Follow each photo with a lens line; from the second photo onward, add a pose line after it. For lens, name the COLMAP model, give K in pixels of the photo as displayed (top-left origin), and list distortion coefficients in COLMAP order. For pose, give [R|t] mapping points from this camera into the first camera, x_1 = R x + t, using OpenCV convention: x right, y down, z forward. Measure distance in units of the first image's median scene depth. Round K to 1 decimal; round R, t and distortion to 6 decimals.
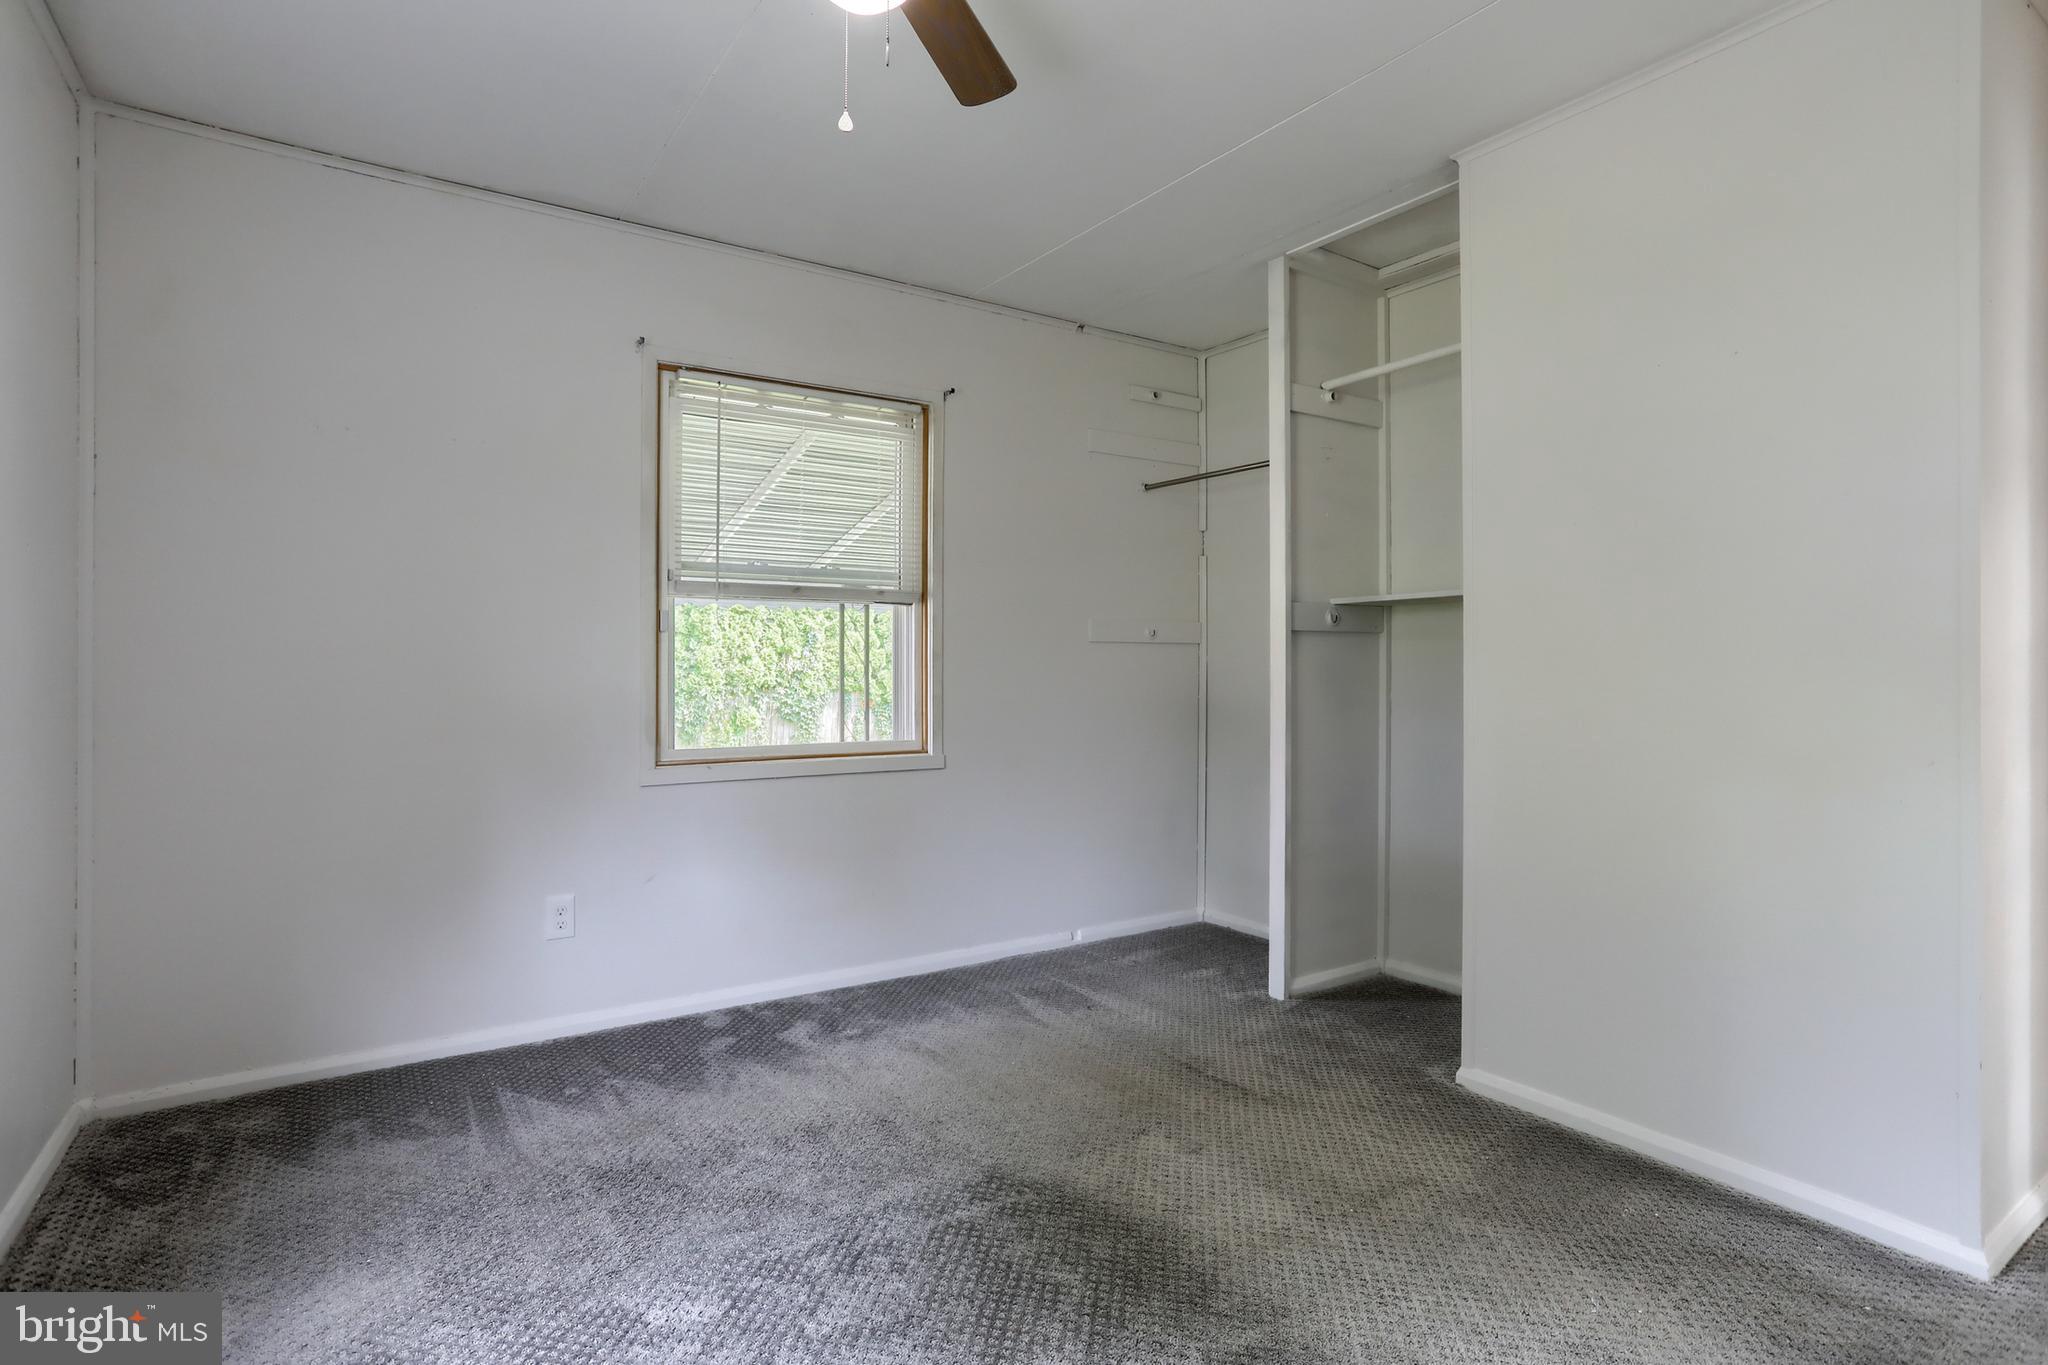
lens RADIAL K [[1026.7, 0, 1041.8], [0, 1026.7, 669.7], [0, 0, 1]] dist [-0.041332, 0.026946]
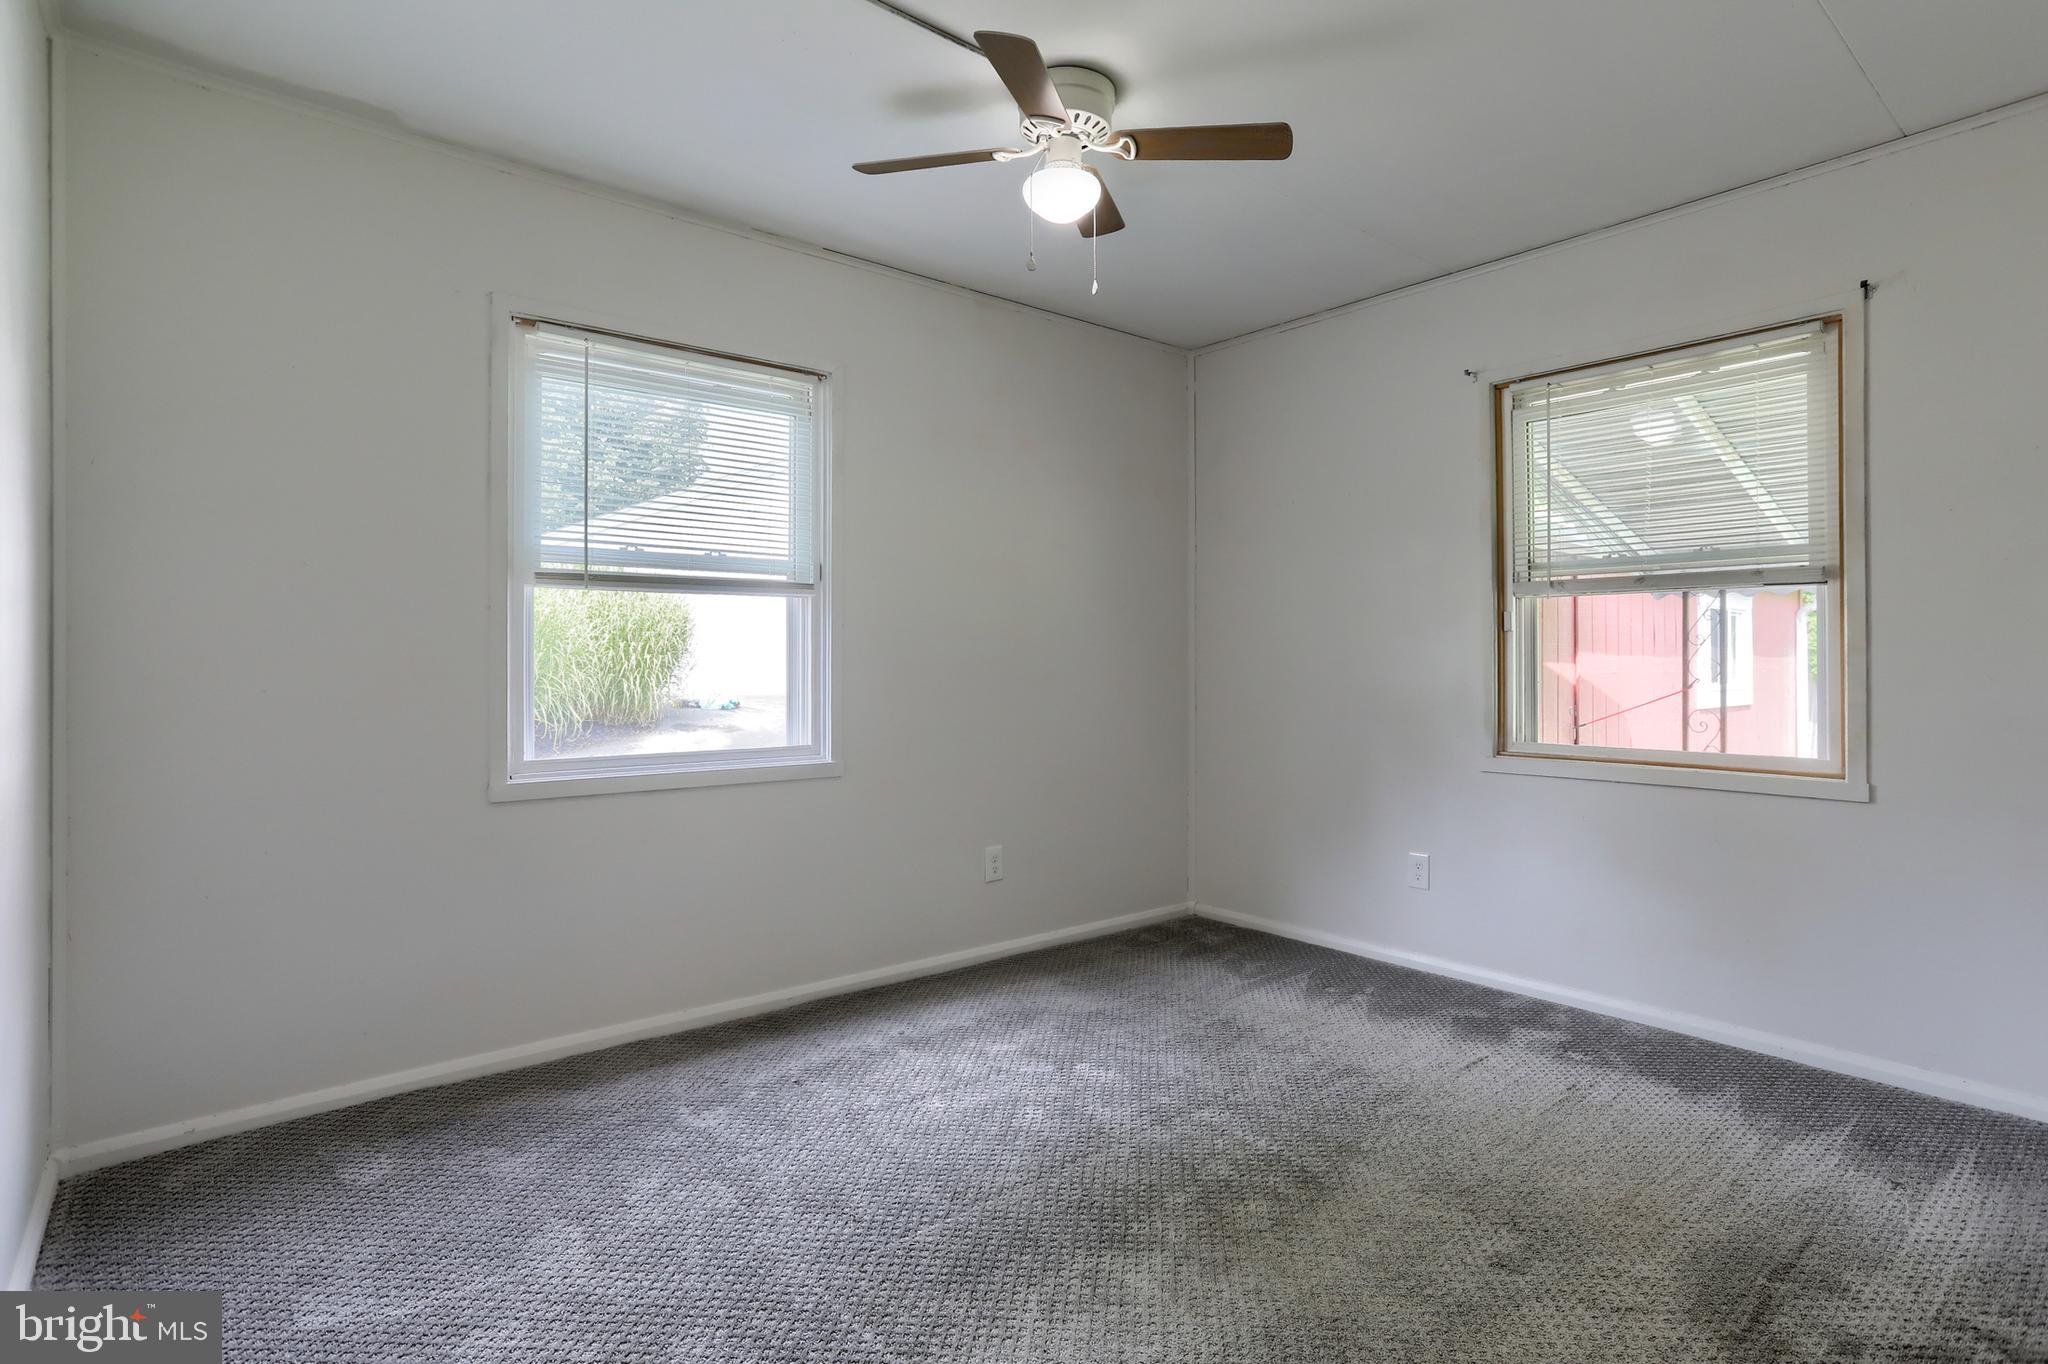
lens RADIAL K [[1026.7, 0, 1043.5], [0, 1026.7, 671.9], [0, 0, 1]] dist [-0.041332, 0.026946]
pose [[0.116675, 0.009417, -0.993126, 0.629787], [-0.003783, 0.999952, 0.009038, -0.002084], [0.993163, 0.002702, 0.116705, 0.382770]]
